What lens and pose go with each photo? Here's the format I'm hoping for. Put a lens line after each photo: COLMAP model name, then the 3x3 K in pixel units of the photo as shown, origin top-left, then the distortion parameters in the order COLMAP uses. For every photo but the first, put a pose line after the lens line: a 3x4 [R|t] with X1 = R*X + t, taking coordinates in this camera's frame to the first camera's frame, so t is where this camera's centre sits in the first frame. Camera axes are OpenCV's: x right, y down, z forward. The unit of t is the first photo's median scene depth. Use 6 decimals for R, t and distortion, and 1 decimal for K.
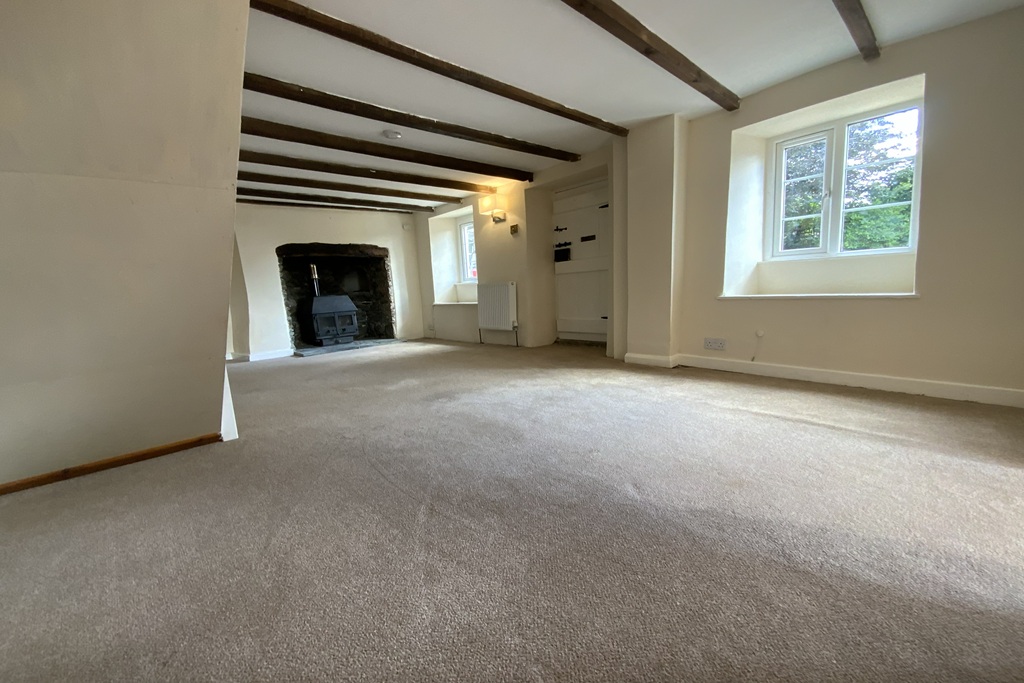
lens RADIAL K [[412.3, 0, 514.7], [0, 412.3, 344.1], [0, 0, 1]] dist [0.022791, -0.019451]
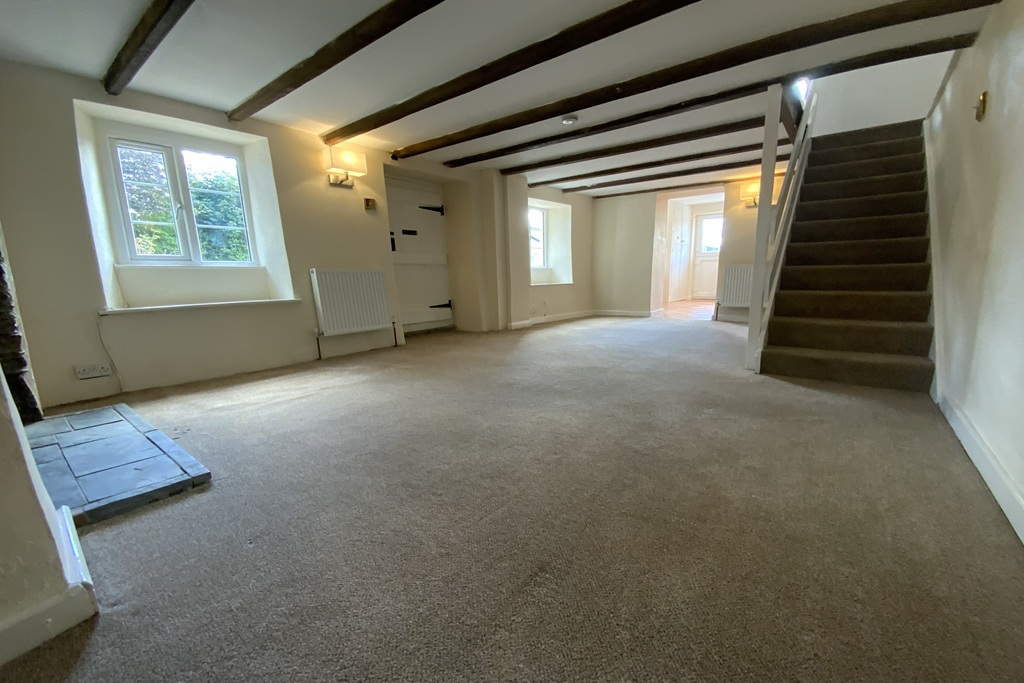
lens RADIAL K [[412.3, 0, 514.7], [0, 412.3, 344.1], [0, 0, 1]] dist [0.022791, -0.019451]
pose [[-0.148955, -0.116026, 0.982013, -0.846859], [0.156333, 0.977840, 0.139246, -0.077820], [-0.976408, 0.174263, -0.127516, 0.852136]]
